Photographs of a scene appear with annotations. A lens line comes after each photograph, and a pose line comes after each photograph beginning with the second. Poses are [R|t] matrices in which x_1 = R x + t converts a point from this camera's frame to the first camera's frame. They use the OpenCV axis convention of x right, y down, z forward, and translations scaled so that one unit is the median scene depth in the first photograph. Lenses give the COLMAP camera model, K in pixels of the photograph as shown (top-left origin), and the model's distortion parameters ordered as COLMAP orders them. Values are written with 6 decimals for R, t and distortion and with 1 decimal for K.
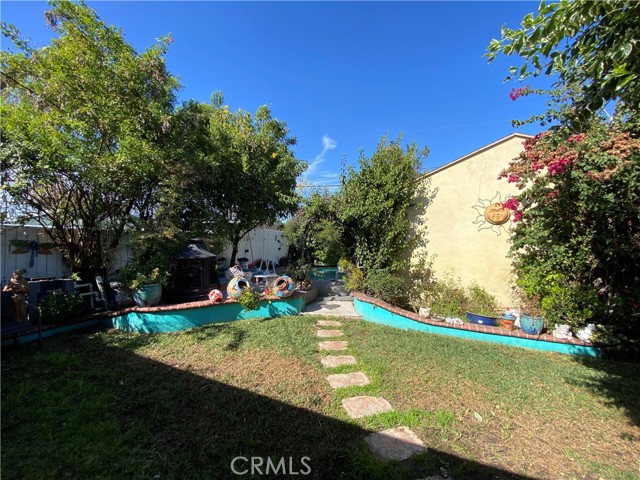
lens RADIAL K [[249.3, 0, 318.8], [0, 249.3, 240.8], [0, 0, 1]] dist [0.000270, -0.015870]
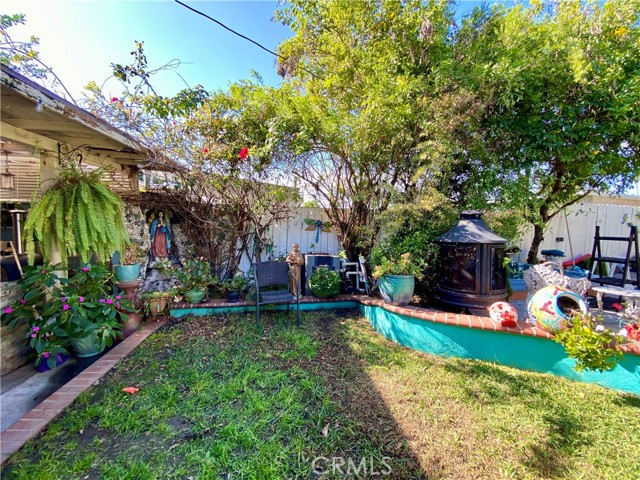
lens RADIAL K [[269.8, 0, 312.3], [0, 269.8, 241.4], [0, 0, 1]] dist [0.038094, -0.027415]
pose [[0.543793, 0.055385, -0.837390, -0.139485], [-0.010825, 0.998200, 0.058992, 0.029751], [0.839150, -0.023015, 0.543414, 0.306429]]
